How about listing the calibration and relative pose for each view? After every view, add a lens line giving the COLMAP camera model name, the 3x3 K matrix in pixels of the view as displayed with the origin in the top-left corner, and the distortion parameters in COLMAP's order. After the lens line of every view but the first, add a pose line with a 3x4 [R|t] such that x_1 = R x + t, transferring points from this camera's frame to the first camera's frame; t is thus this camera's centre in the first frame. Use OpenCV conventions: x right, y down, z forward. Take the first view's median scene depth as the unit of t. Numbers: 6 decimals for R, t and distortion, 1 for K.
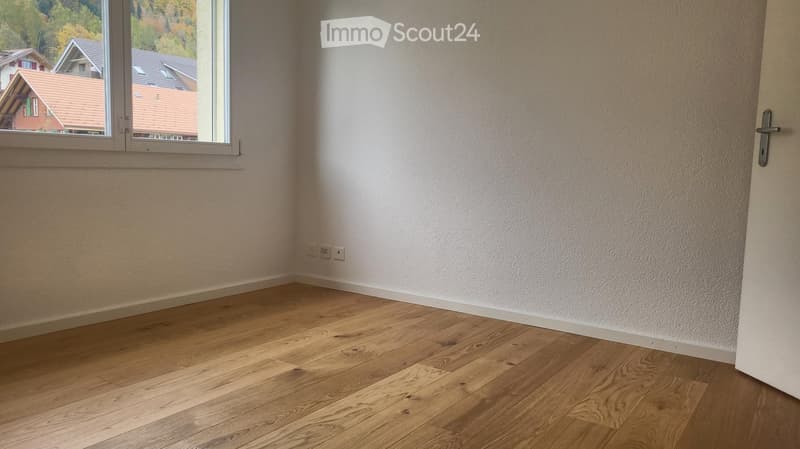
lens RADIAL K [[597.8, 0, 400.0], [0, 597.8, 224.5], [0, 0, 1]] dist [0.041368, -0.001149]
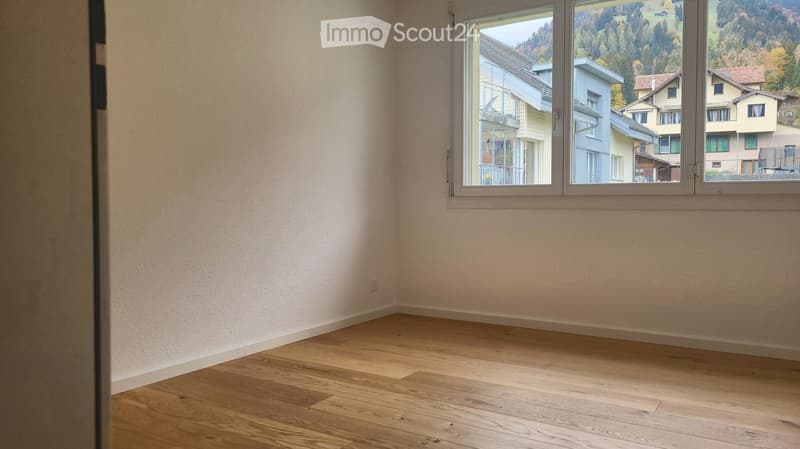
lens RADIAL K [[597.8, 0, 400.0], [0, 597.8, 224.5], [0, 0, 1]] dist [0.041368, -0.001149]
pose [[0.031977, 0.005373, -0.999474, 0.892765], [-0.098479, 0.995137, 0.002199, -0.024084], [0.994625, 0.098357, 0.032351, 0.622795]]
